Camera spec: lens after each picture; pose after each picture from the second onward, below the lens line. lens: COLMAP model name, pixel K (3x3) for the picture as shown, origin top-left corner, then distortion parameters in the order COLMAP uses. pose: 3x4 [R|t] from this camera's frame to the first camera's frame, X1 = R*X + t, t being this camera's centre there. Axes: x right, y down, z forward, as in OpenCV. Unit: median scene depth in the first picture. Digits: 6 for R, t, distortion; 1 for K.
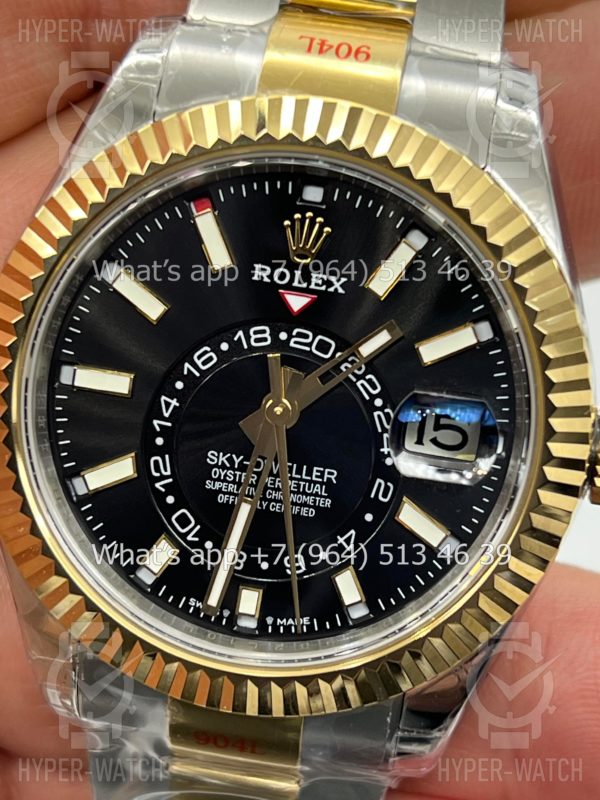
lens RADIAL K [[1878.4, 0, 300.0], [0, 1878.4, 400.0], [0, 0, 1]] dist [0.290647, -0.249162]
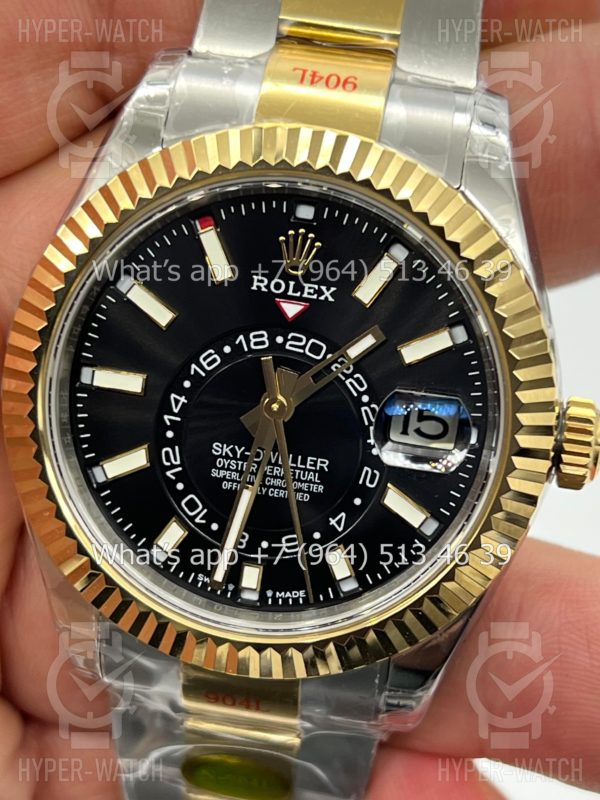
lens RADIAL K [[1878.4, 0, 300.0], [0, 1878.4, 400.0], [0, 0, 1]] dist [0.290647, -0.249162]
pose [[0.999786, -0.006230, -0.019750, 0.024947], [0.006766, 0.999608, 0.027168, -0.028405], [0.019573, -0.027296, 0.999436, -0.114847]]
